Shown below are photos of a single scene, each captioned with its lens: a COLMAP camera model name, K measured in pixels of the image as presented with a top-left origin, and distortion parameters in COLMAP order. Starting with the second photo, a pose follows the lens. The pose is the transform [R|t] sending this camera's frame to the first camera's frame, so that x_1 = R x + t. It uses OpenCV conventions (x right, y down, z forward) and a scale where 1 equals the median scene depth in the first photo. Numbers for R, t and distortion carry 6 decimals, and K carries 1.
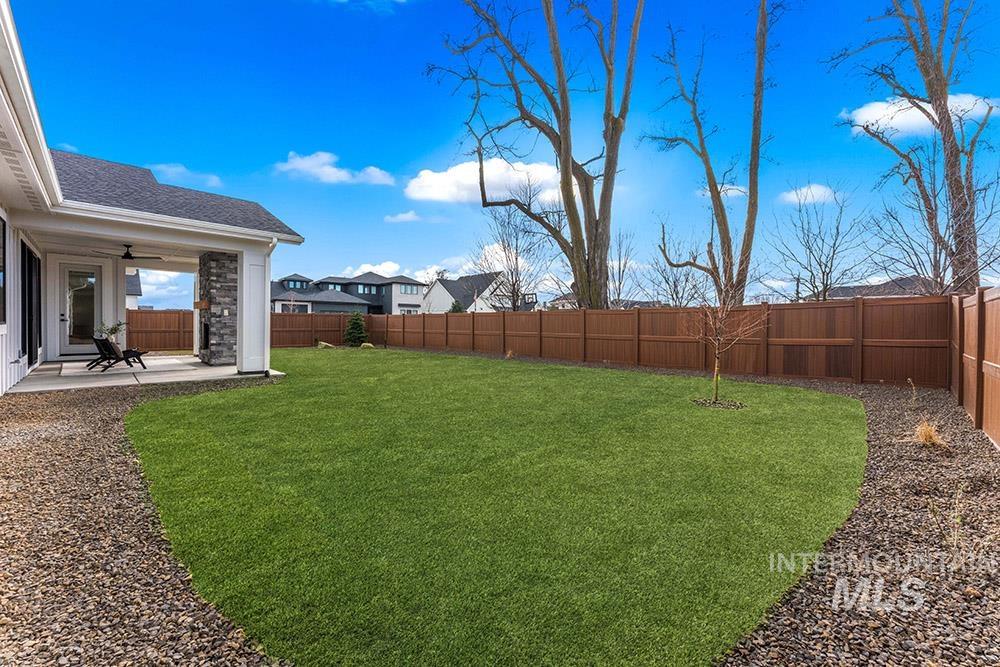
lens RADIAL K [[407.1, 0, 502.8], [0, 407.1, 330.1], [0, 0, 1]] dist [0.004240, 0.000197]
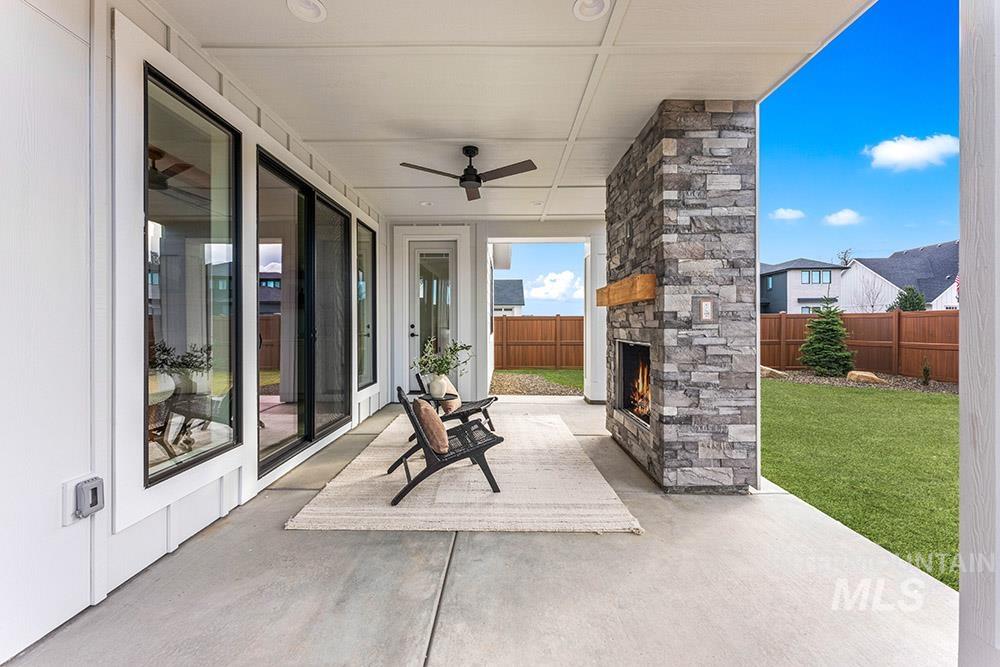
lens RADIAL K [[407.1, 0, 499.6], [0, 407.1, 332.9], [0, 0, 1]] dist [0.004240, 0.000197]
pose [[0.702843, -0.001061, -0.711344, -0.328955], [0.000543, 0.999999, -0.000954, -0.015362], [0.711344, 0.000284, 0.702844, 0.395731]]
